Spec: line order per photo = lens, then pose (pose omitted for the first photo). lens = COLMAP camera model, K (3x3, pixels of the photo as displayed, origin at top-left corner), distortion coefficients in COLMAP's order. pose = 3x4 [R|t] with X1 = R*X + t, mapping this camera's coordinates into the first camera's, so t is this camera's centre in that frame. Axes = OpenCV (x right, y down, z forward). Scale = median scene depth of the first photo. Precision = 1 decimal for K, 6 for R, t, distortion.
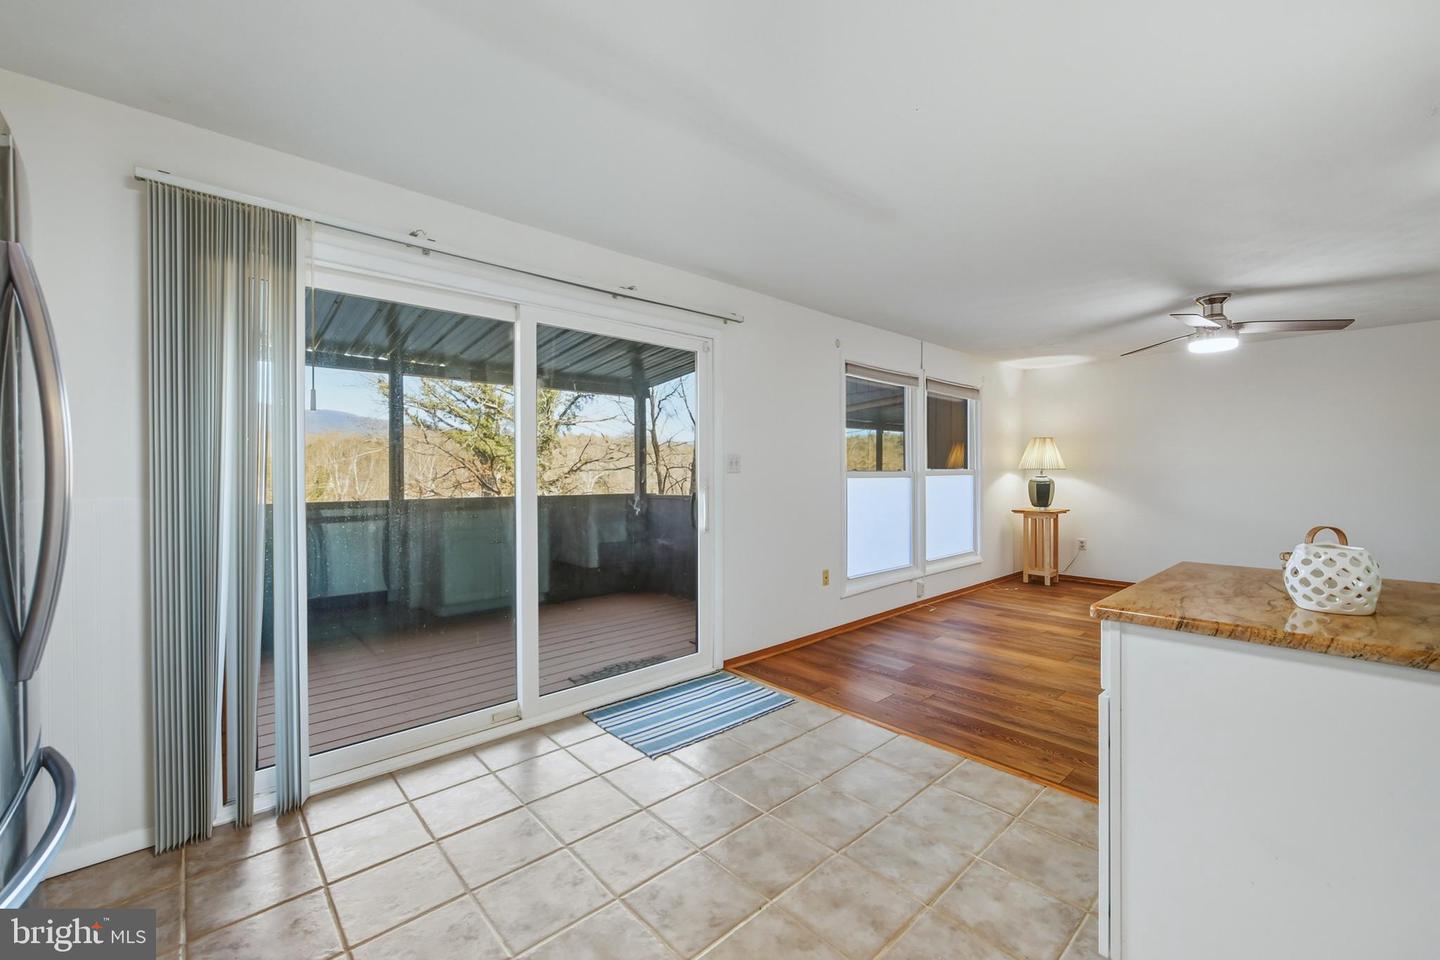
lens RADIAL K [[589.7, 0, 723.9], [0, 589.7, 473.6], [0, 0, 1]] dist [-0.000322, 0.000315]
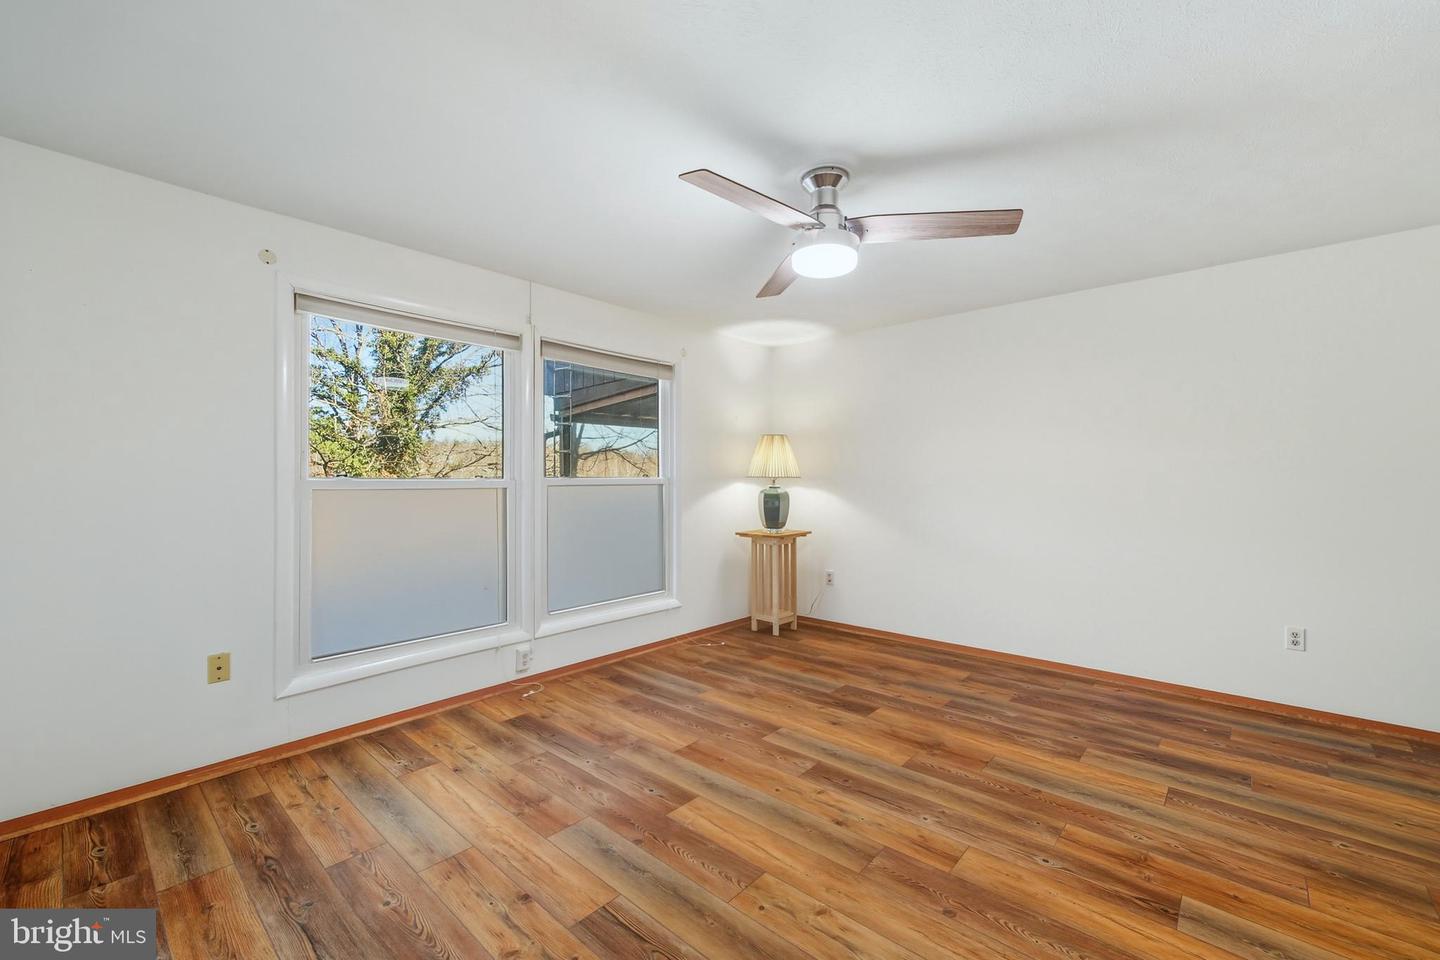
lens RADIAL K [[589.7, 0, 746.5], [0, 589.7, 477.8], [0, 0, 1]] dist [-0.000322, 0.000315]
pose [[0.993849, 0.002314, 0.110716, 0.500878], [-0.001359, 0.999961, -0.008695, -0.000332], [-0.110732, 0.008491, 0.993814, 0.317464]]
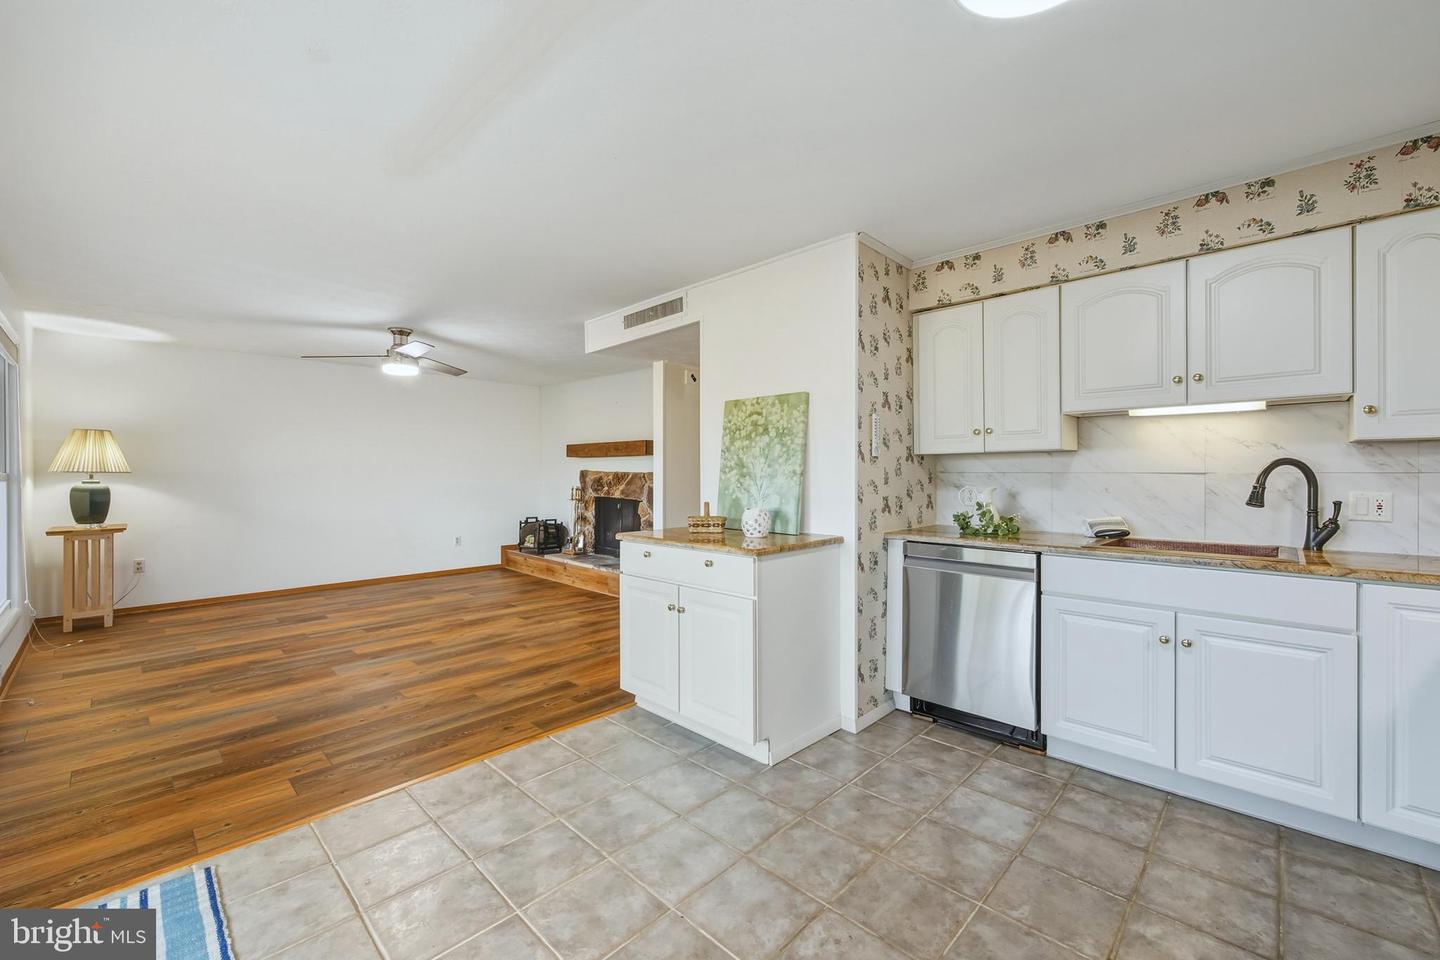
lens RADIAL K [[589.7, 0, 714.7], [0, 589.7, 474.6], [0, 0, 1]] dist [-0.000322, 0.000315]
pose [[-0.062436, -0.001836, 0.998047, -0.293619], [0.005086, 0.999985, 0.002157, -0.002859], [-0.998036, 0.005210, -0.062426, 0.316128]]
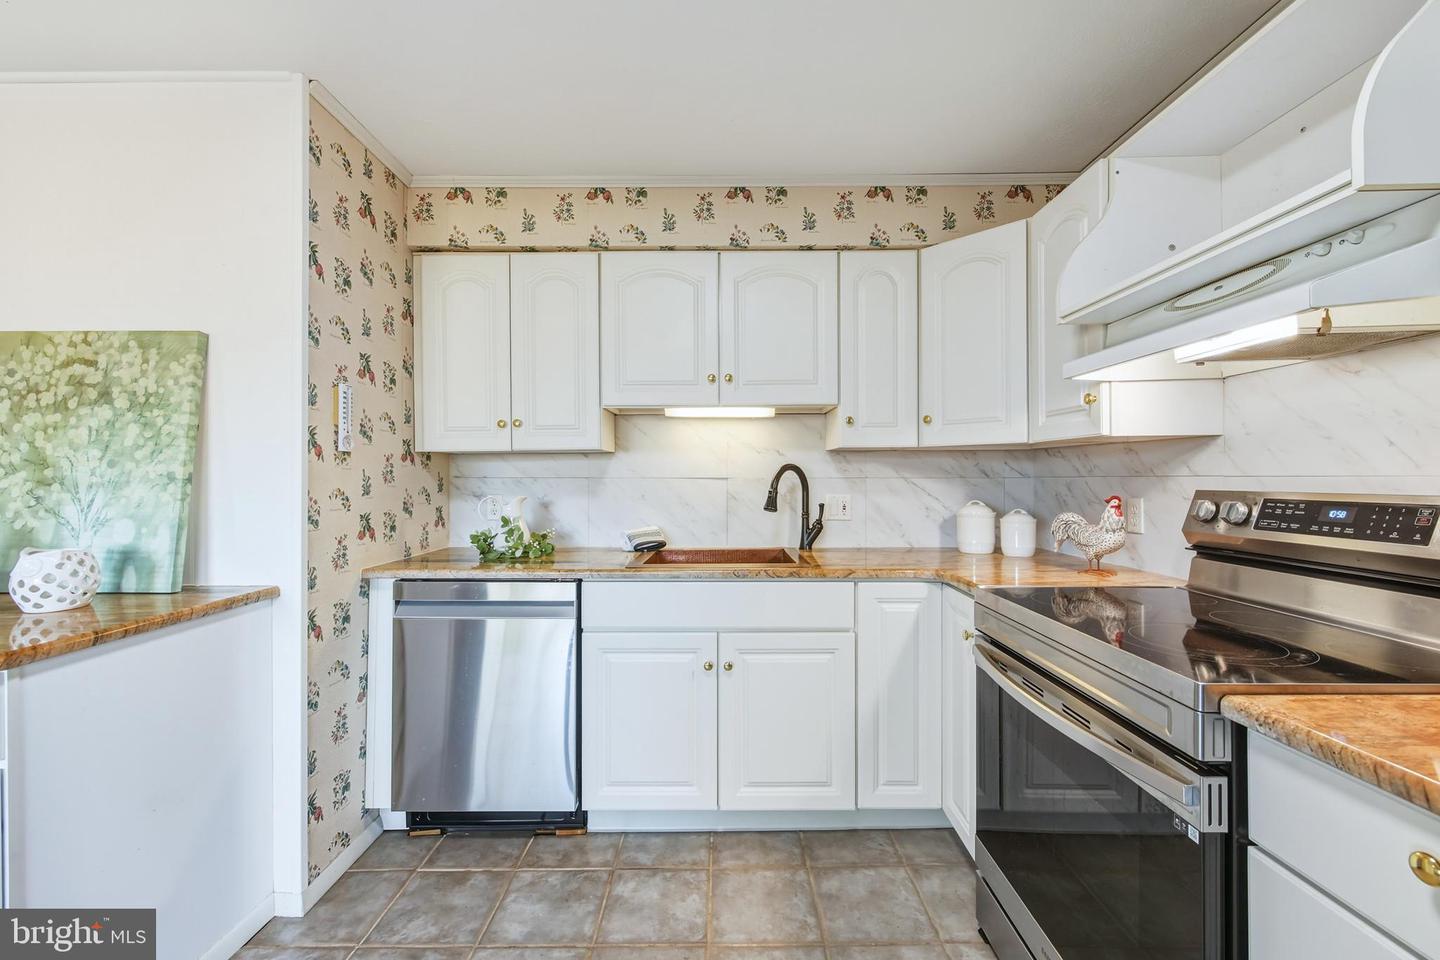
lens RADIAL K [[589.7, 0, 727.8], [0, 589.7, 477.6], [0, 0, 1]] dist [-0.000322, 0.000315]
pose [[-0.746140, 0.003146, 0.665781, -0.153065], [0.004583, 0.999989, 0.000410, -0.001717], [-0.665773, 0.003357, -0.746147, 0.240566]]
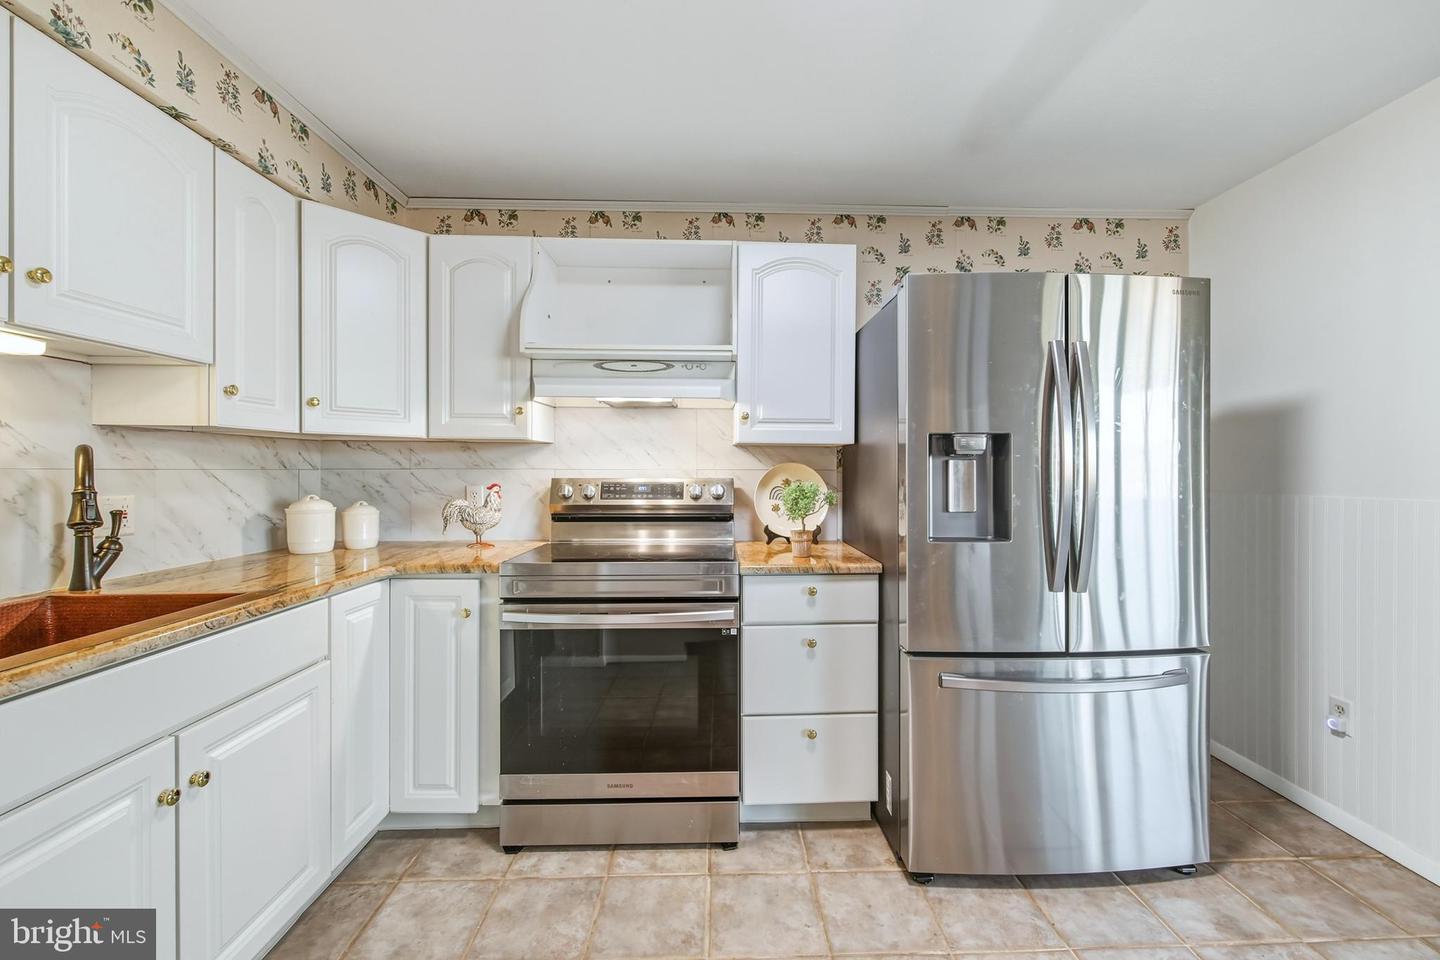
lens RADIAL K [[589.7, 0, 731.6], [0, 589.7, 474.9], [0, 0, 1]] dist [-0.000322, 0.000315]
pose [[-0.642607, 0.006584, -0.766168, 0.133566], [-0.002804, 0.999936, 0.010945, -0.002133], [0.766191, 0.009182, -0.642548, 0.262500]]
